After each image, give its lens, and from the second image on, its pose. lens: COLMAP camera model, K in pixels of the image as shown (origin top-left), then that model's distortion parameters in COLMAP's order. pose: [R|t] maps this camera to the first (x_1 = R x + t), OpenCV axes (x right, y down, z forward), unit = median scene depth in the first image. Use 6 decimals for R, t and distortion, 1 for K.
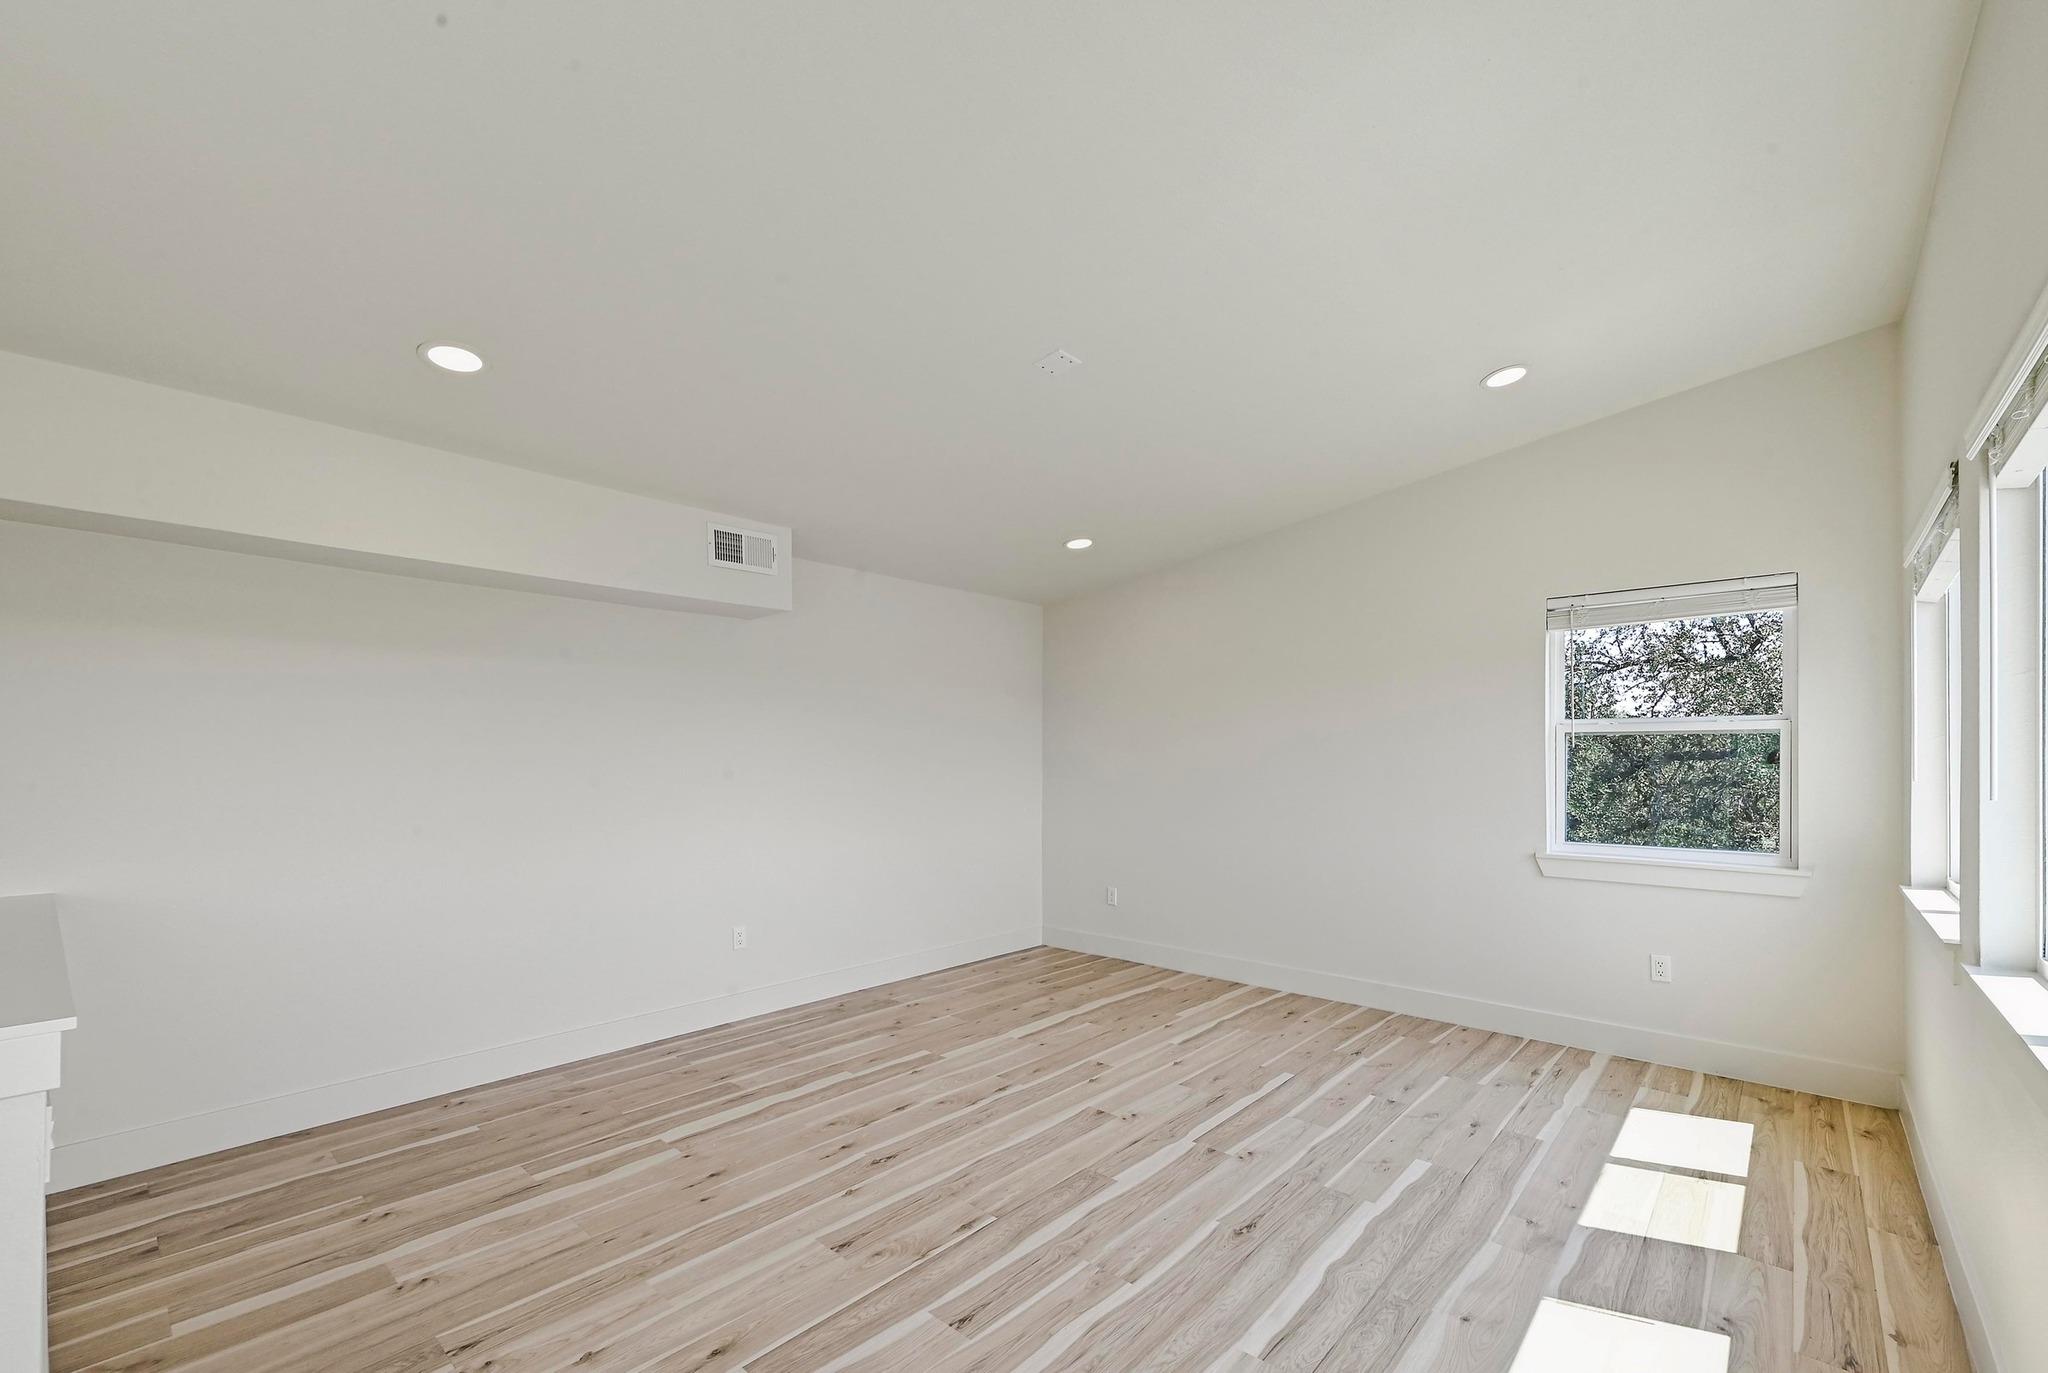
lens RADIAL K [[851.1, 0, 1025.2], [0, 851.1, 753.5], [0, 0, 1]] dist [0.001215, 0.000441]
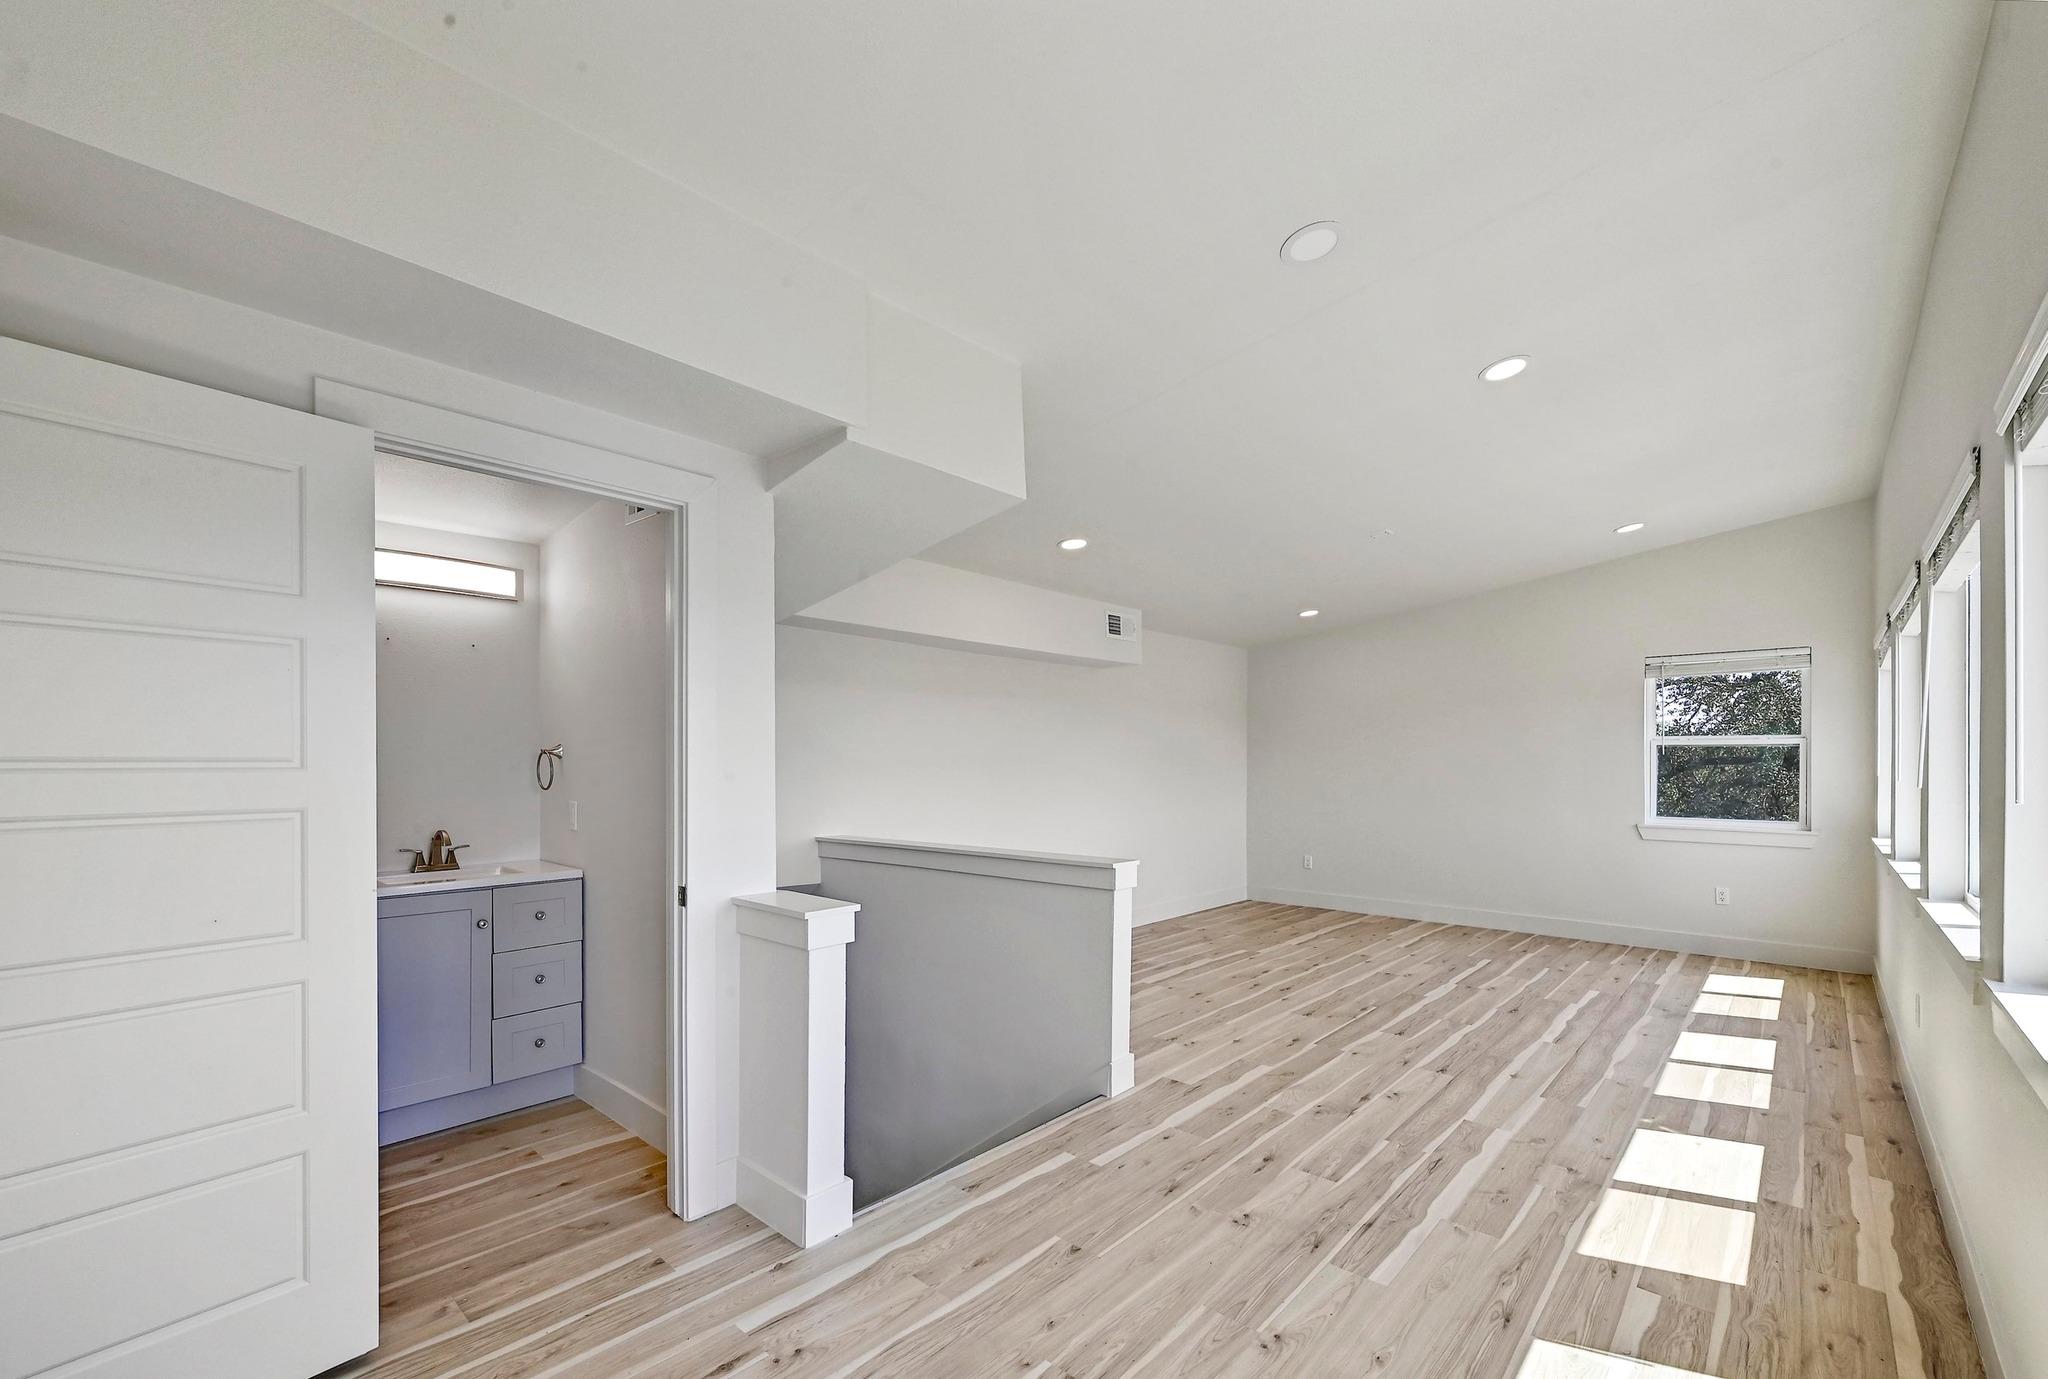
lens RADIAL K [[853.6, 0, 1023.3], [0, 853.6, 759.2], [0, 0, 1]] dist [0.002301, -0.000002]
pose [[0.999949, 0.001335, -0.010029, -0.550654], [-0.001319, 0.999998, 0.001601, -0.000646], [0.010032, -0.001587, 0.999948, -0.614865]]
